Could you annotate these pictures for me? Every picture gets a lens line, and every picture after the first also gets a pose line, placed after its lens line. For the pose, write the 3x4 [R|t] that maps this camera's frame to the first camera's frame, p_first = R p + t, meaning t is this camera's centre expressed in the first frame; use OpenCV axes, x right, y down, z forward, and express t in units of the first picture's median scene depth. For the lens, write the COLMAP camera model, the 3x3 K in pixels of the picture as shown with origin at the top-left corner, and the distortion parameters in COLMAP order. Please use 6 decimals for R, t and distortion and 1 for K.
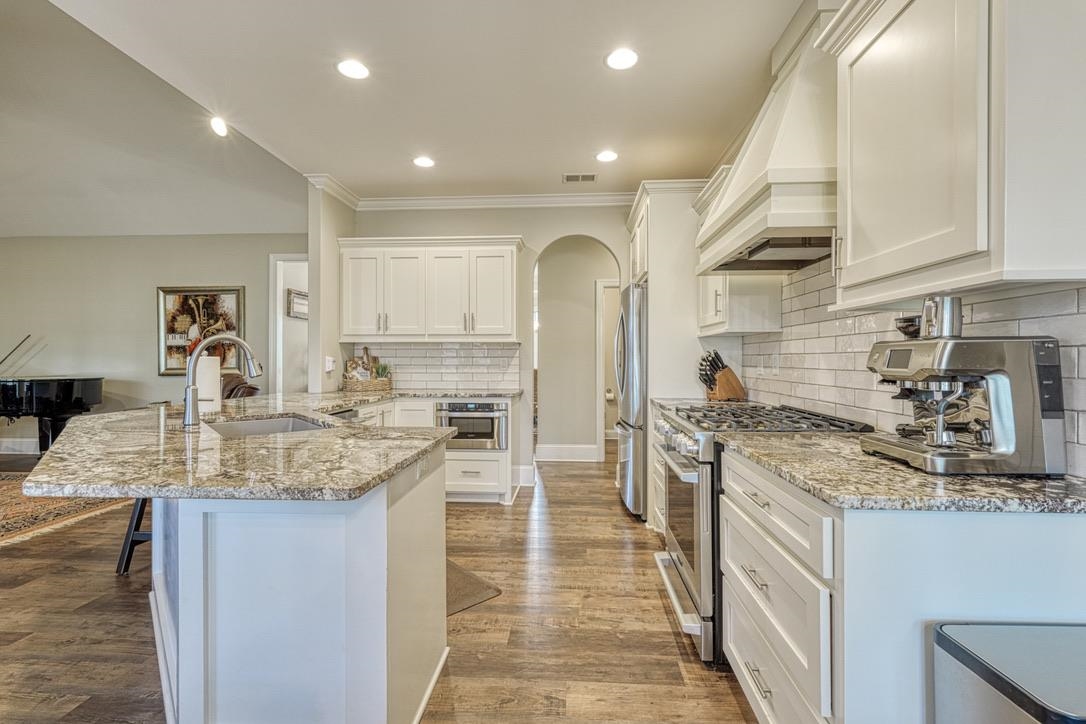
lens RADIAL K [[475.5, 0, 544.7], [0, 475.5, 359.5], [0, 0, 1]] dist [0.003995, 0.000093]
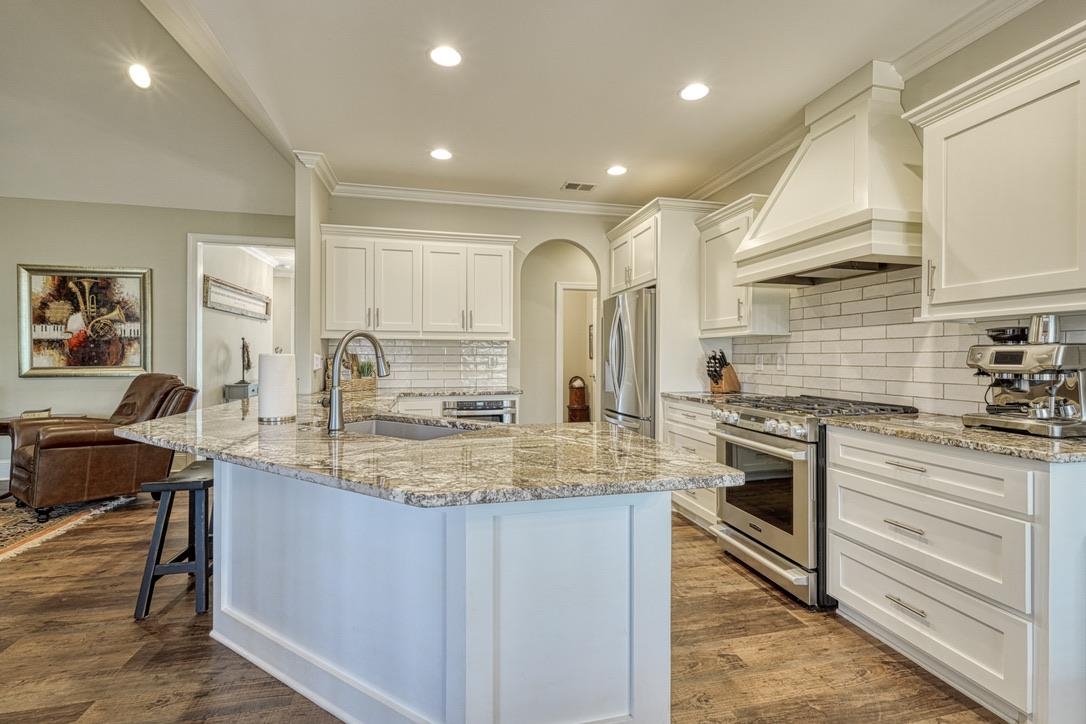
lens RADIAL K [[475.5, 0, 503.7], [0, 475.5, 358.3], [0, 0, 1]] dist [0.003995, 0.000093]
pose [[0.958312, 0.001301, 0.285719, -0.462085], [-0.001975, 0.999996, 0.002070, -0.000350], [-0.285716, -0.002548, 0.958311, 0.034331]]
